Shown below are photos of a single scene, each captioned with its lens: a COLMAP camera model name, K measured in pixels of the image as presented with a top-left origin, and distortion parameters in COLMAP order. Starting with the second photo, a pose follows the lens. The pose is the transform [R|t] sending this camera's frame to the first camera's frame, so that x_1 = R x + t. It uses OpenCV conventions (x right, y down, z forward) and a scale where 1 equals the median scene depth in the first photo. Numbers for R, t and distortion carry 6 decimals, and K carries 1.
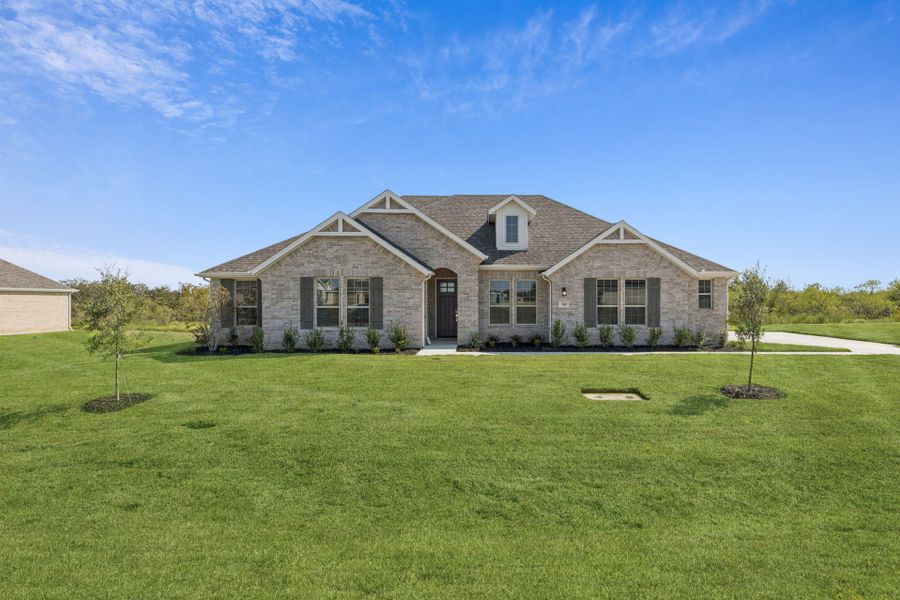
lens RADIAL K [[414.8, 0, 450.0], [0, 414.8, 300.0], [0, 0, 1]] dist [0.013595, -0.000127]
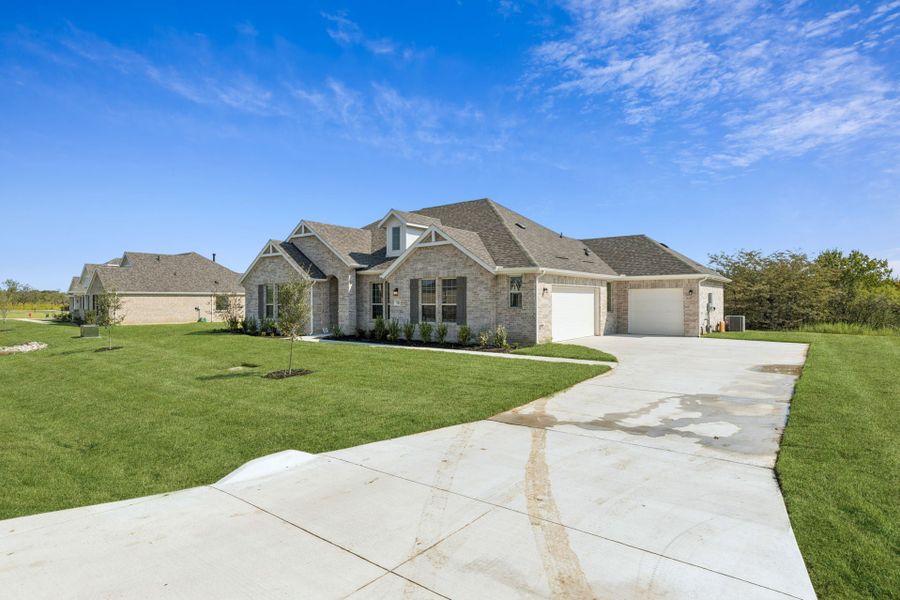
lens RADIAL K [[406.8, 0, 452.2], [0, 406.8, 299.6], [0, 0, 1]] dist [0.011136, -0.000417]
pose [[0.827849, -0.005325, -0.560926, 1.024265], [0.006076, 0.999981, -0.000525, 0.002843], [0.560918, -0.002974, 0.827866, 0.162436]]
